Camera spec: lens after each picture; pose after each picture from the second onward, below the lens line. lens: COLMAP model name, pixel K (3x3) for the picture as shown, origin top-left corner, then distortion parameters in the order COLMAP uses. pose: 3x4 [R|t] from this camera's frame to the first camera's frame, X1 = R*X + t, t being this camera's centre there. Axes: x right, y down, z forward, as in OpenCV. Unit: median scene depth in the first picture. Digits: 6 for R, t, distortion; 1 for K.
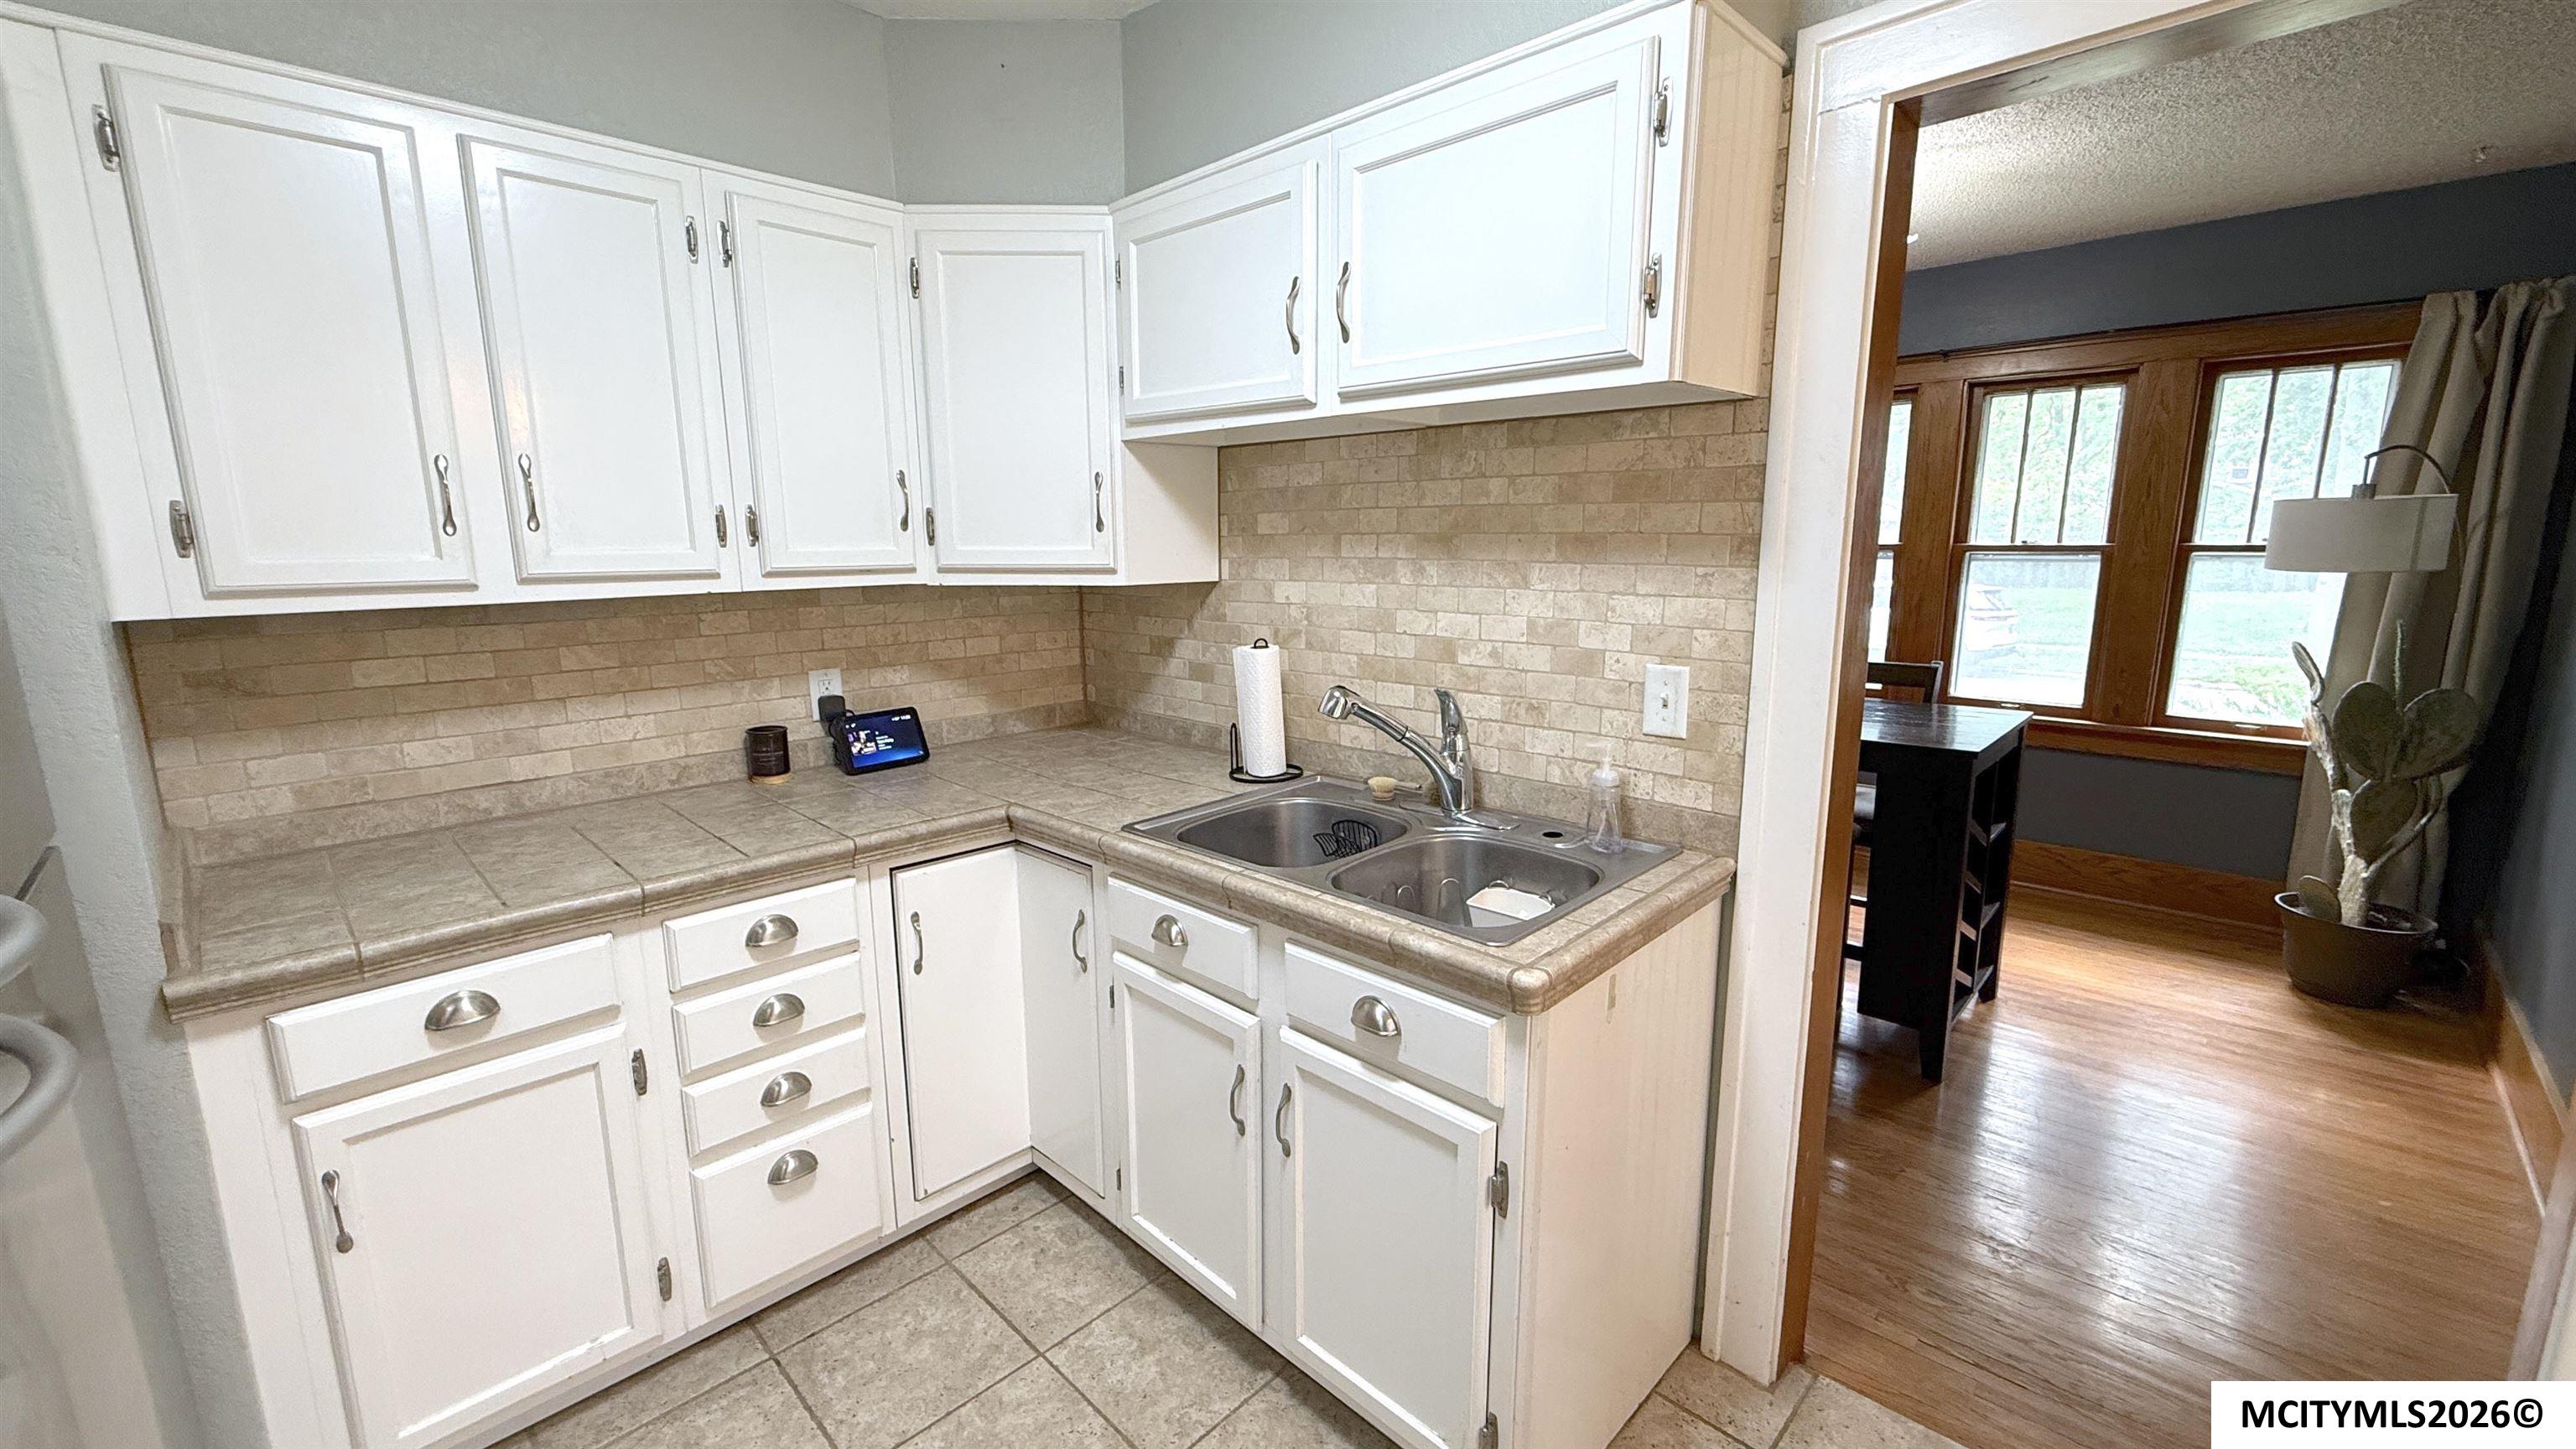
lens RADIAL K [[1026.7, 0, 1282.1], [0, 1026.7, 727.0], [0, 0, 1]] dist [-0.000719, 0.000355]
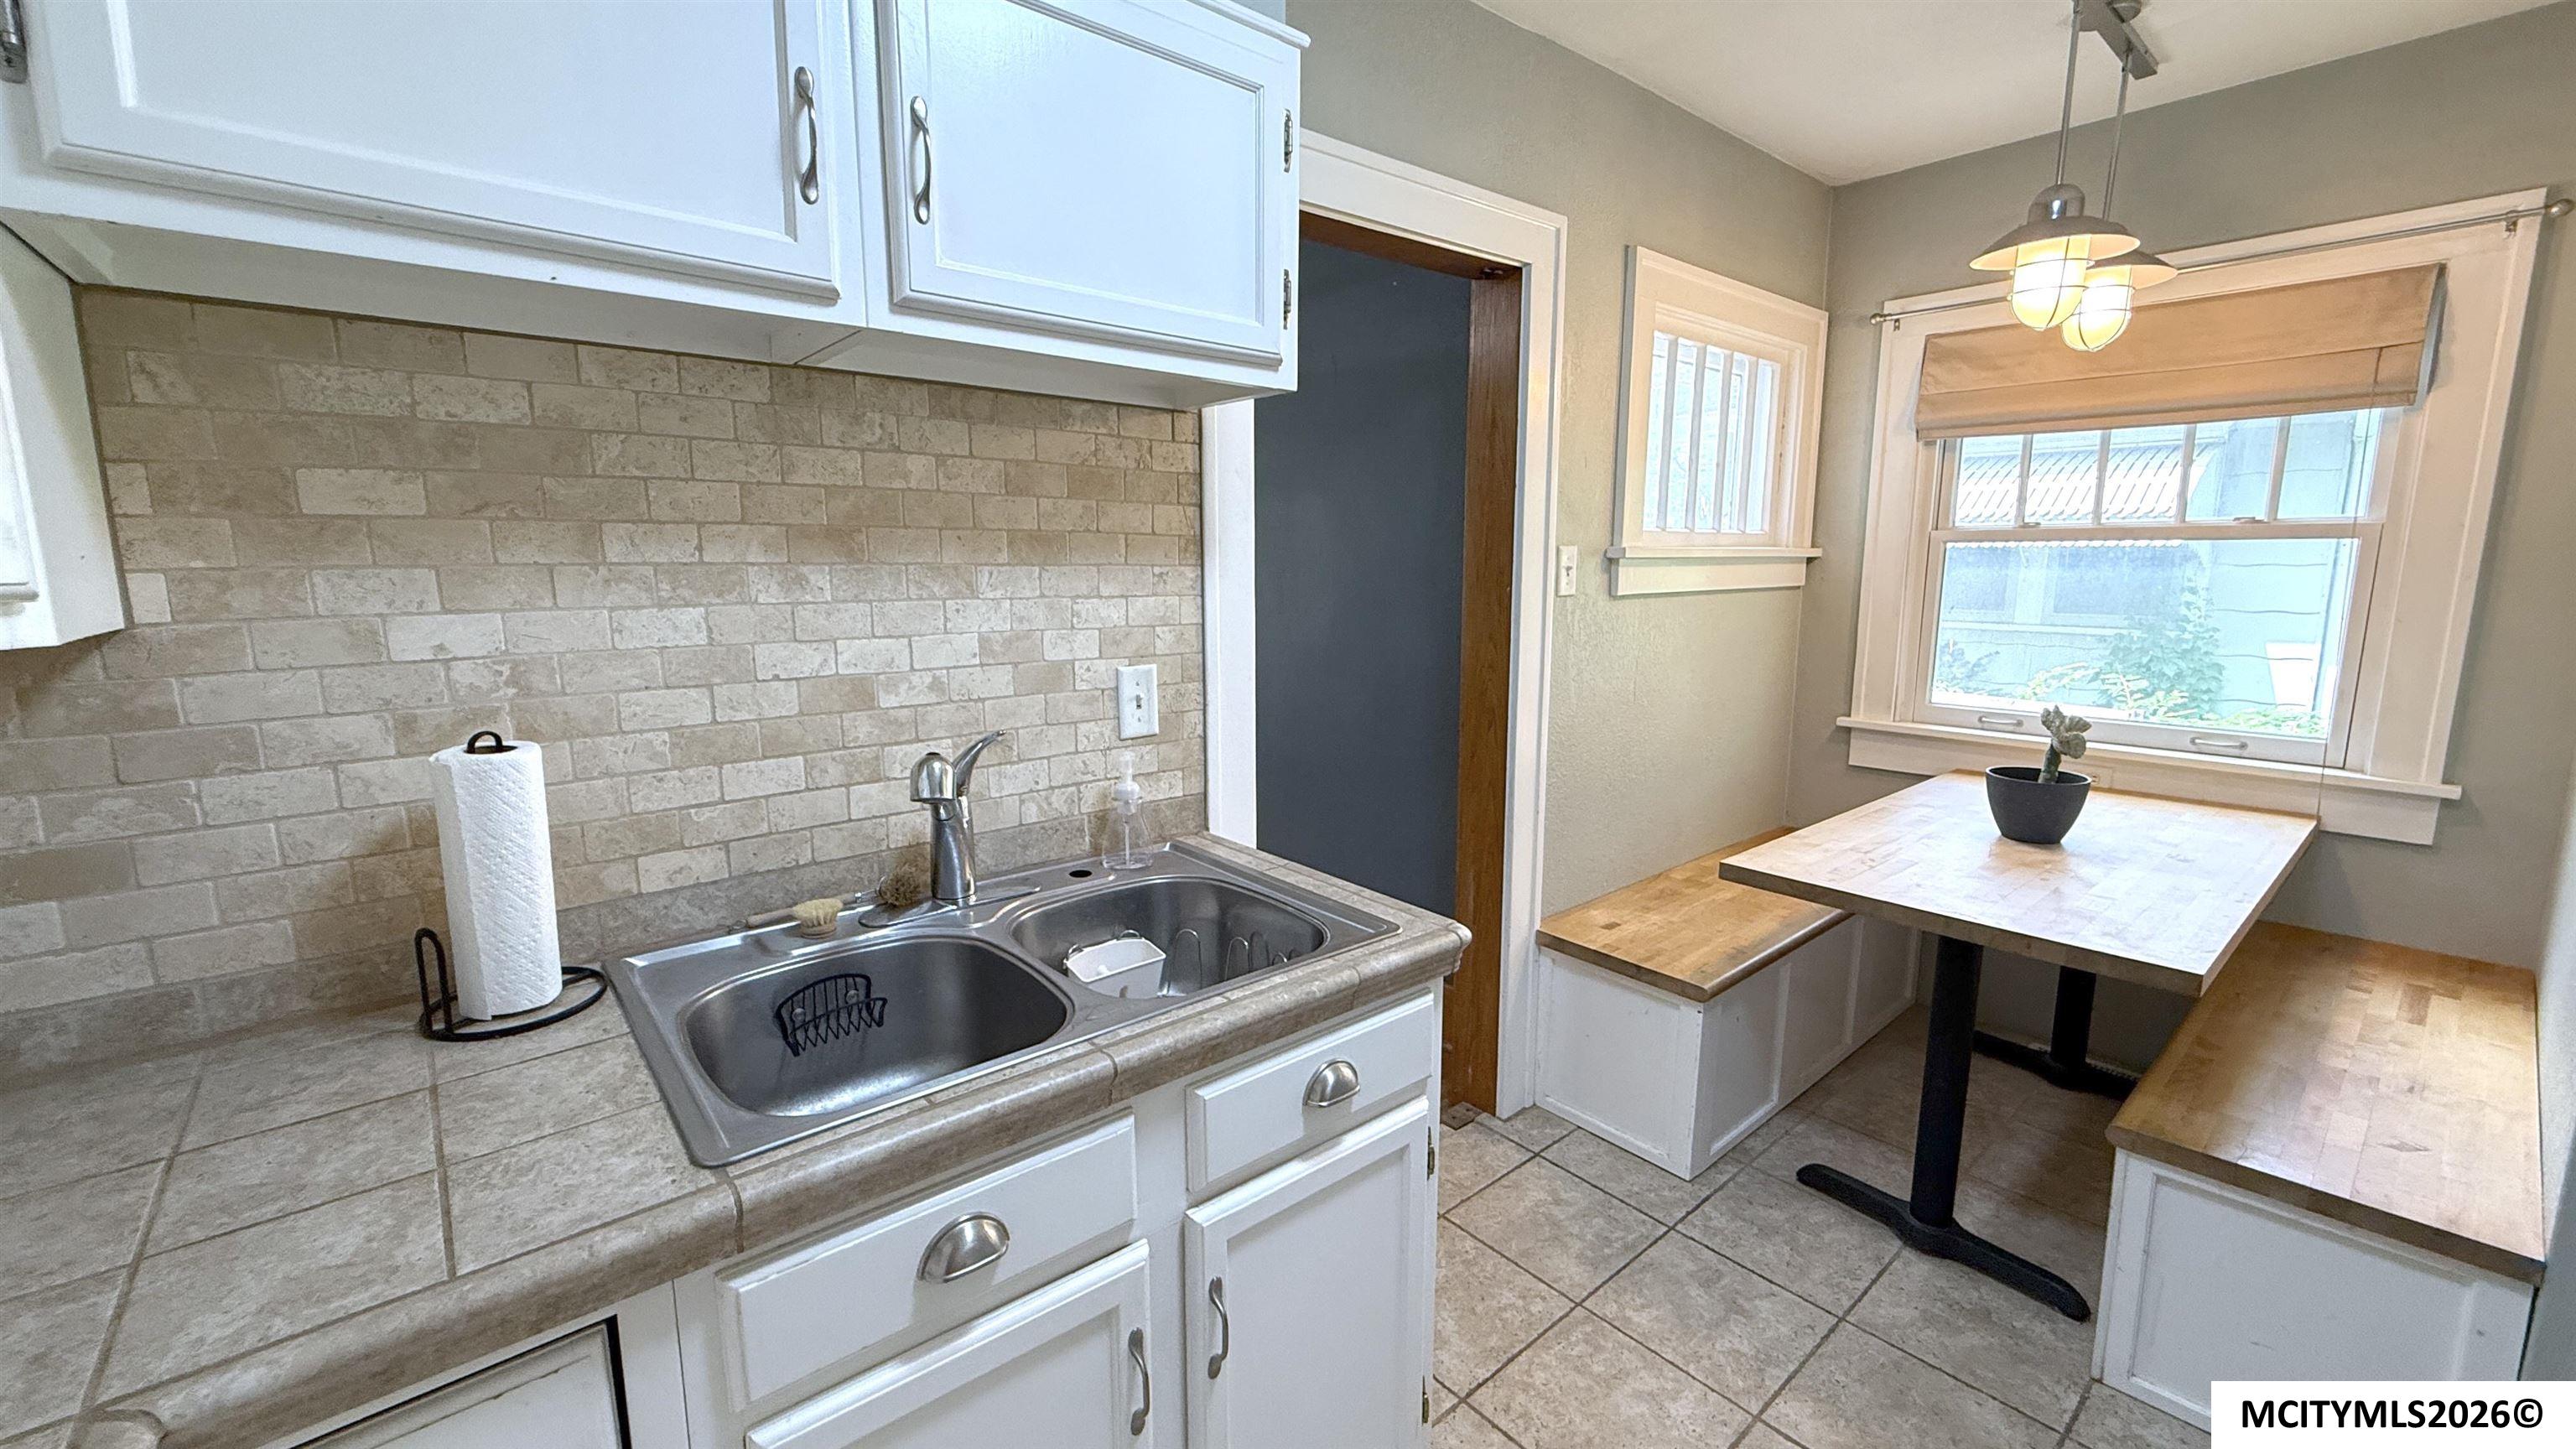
lens RADIAL K [[1026.7, 0, 1285.5], [0, 1026.7, 724.4], [0, 0, 1]] dist [-0.000719, 0.000355]
pose [[0.085368, -0.149857, 0.985015, -0.544652], [0.183669, 0.974048, 0.132271, -0.099271], [-0.979274, 0.169625, 0.110677, 0.683858]]
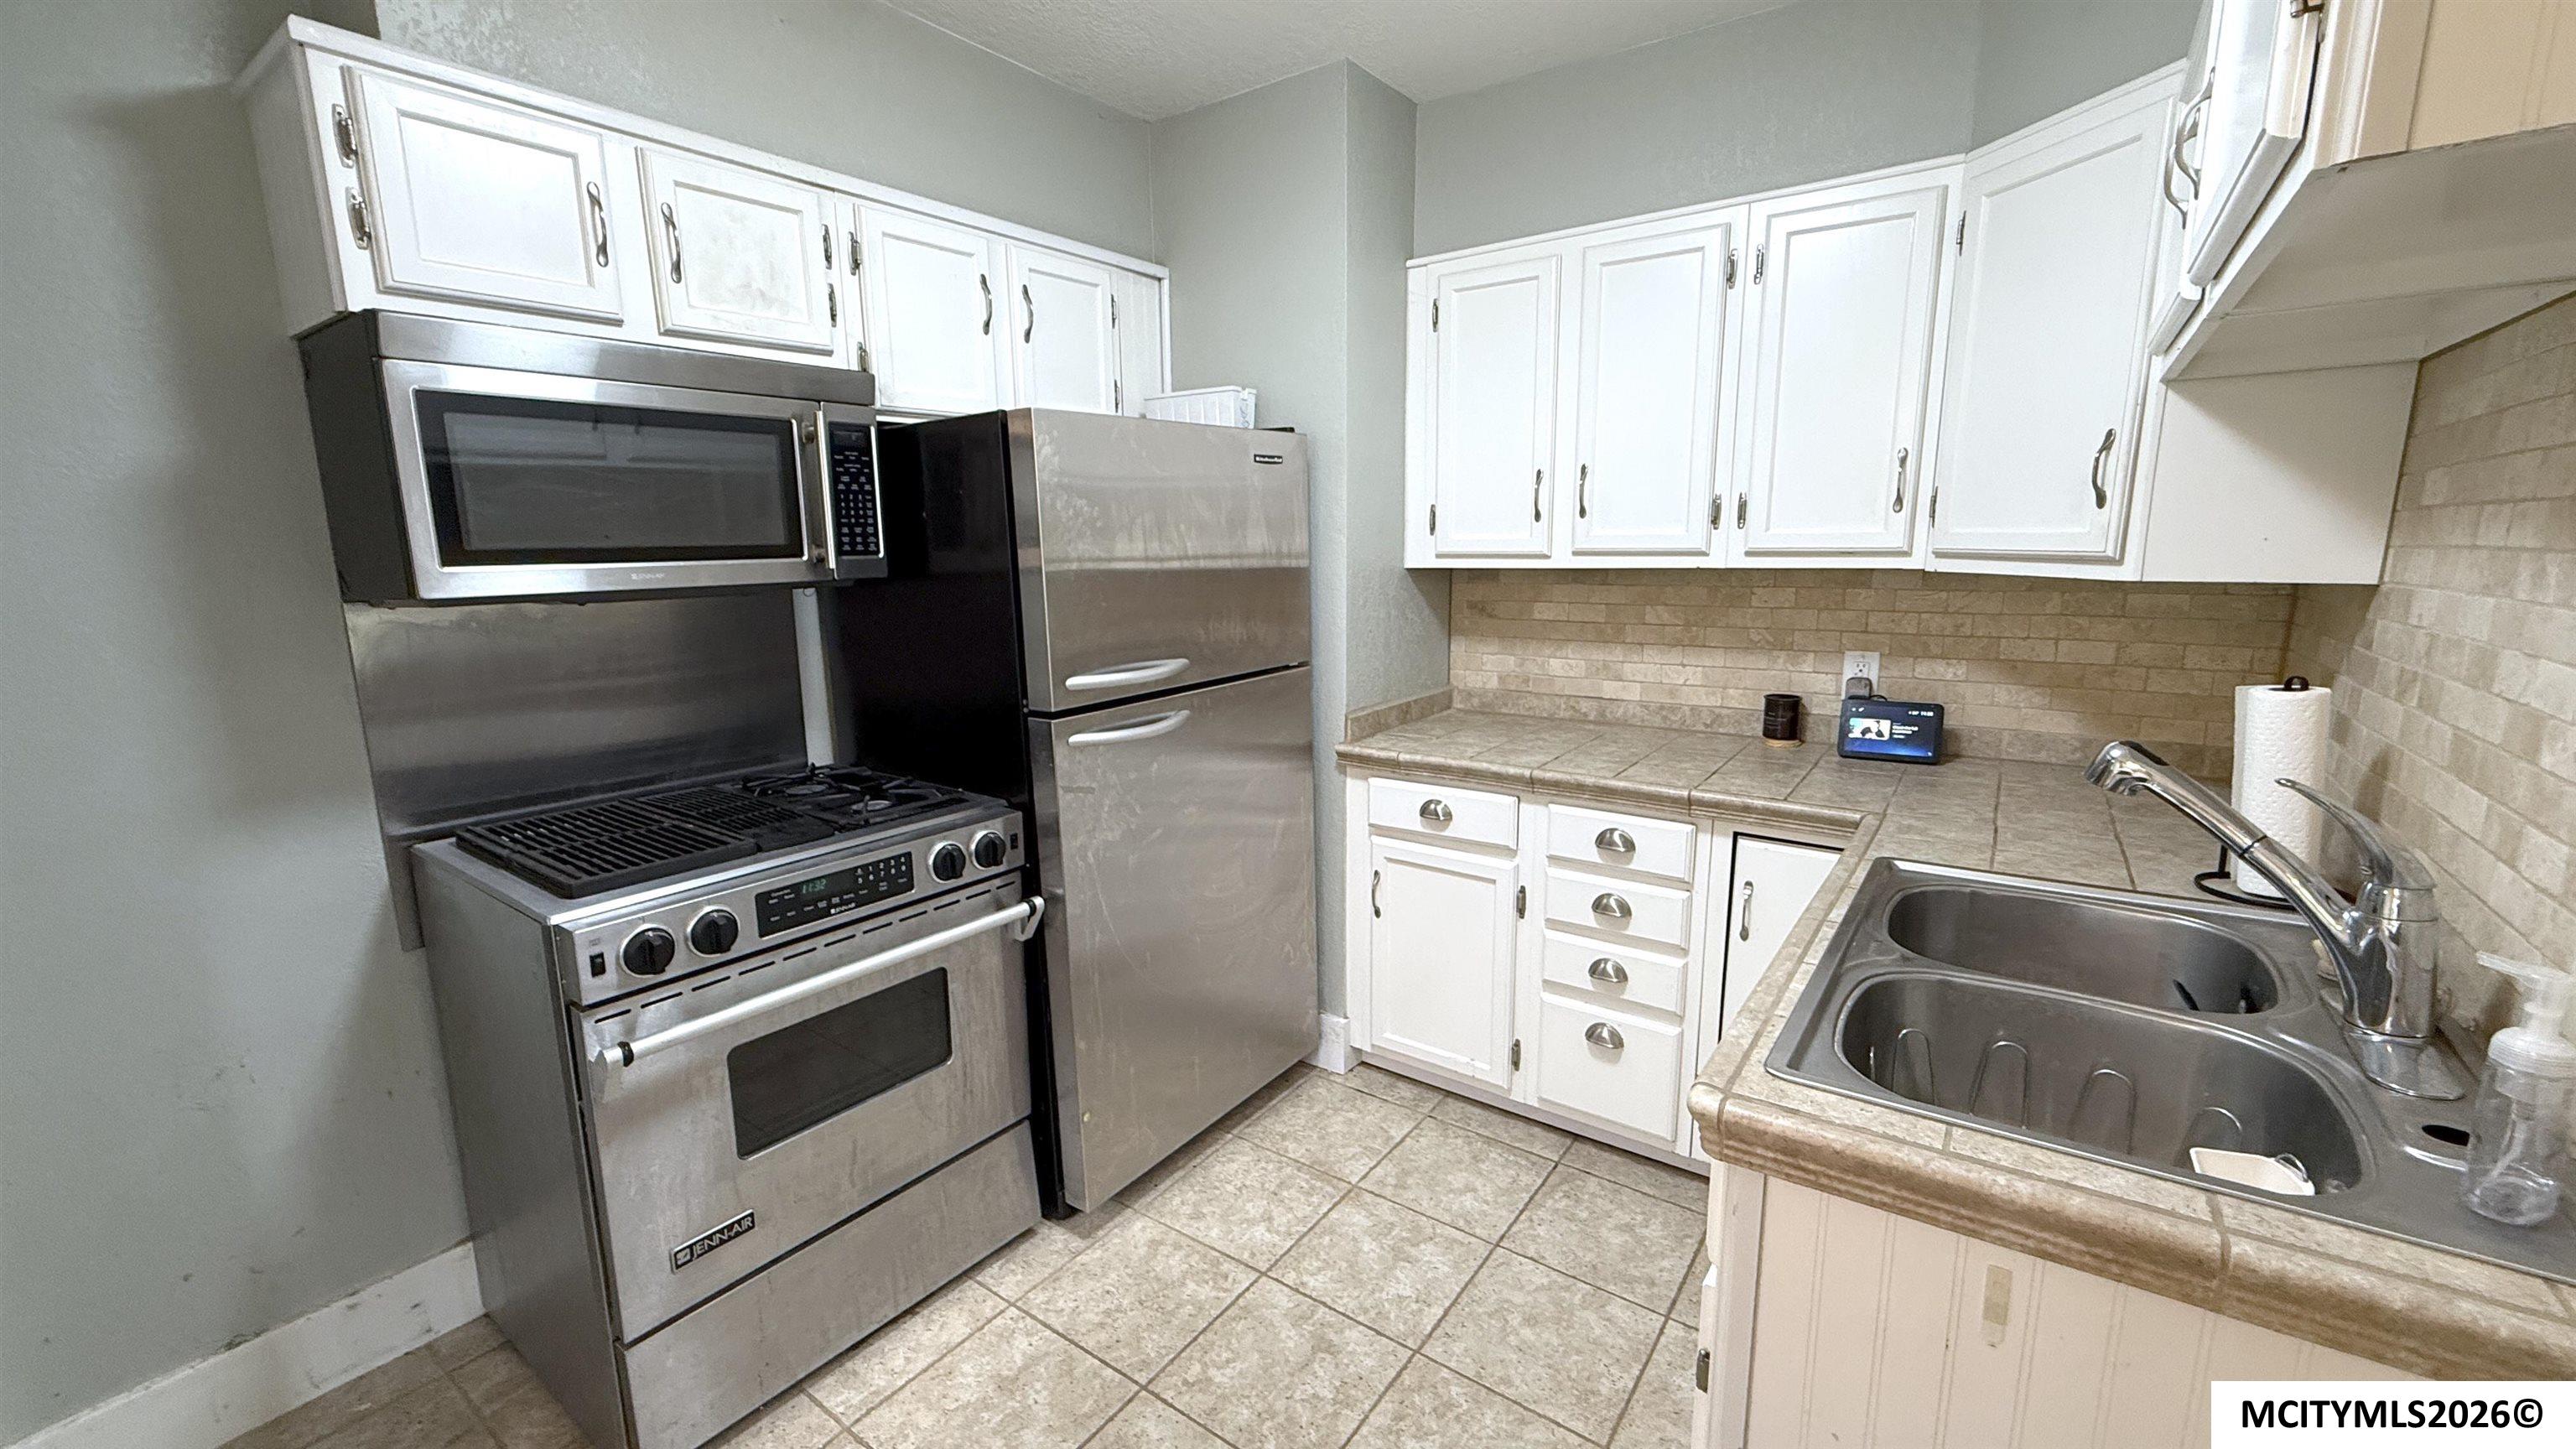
lens RADIAL K [[1026.7, 0, 1285.1], [0, 1026.7, 728.3], [0, 0, 1]] dist [-0.000719, 0.000355]
pose [[0.153648, 0.185750, -0.970510, 0.582328], [-0.171598, 0.972265, 0.158919, -0.057788], [0.973112, 0.142119, 0.181261, 0.350904]]
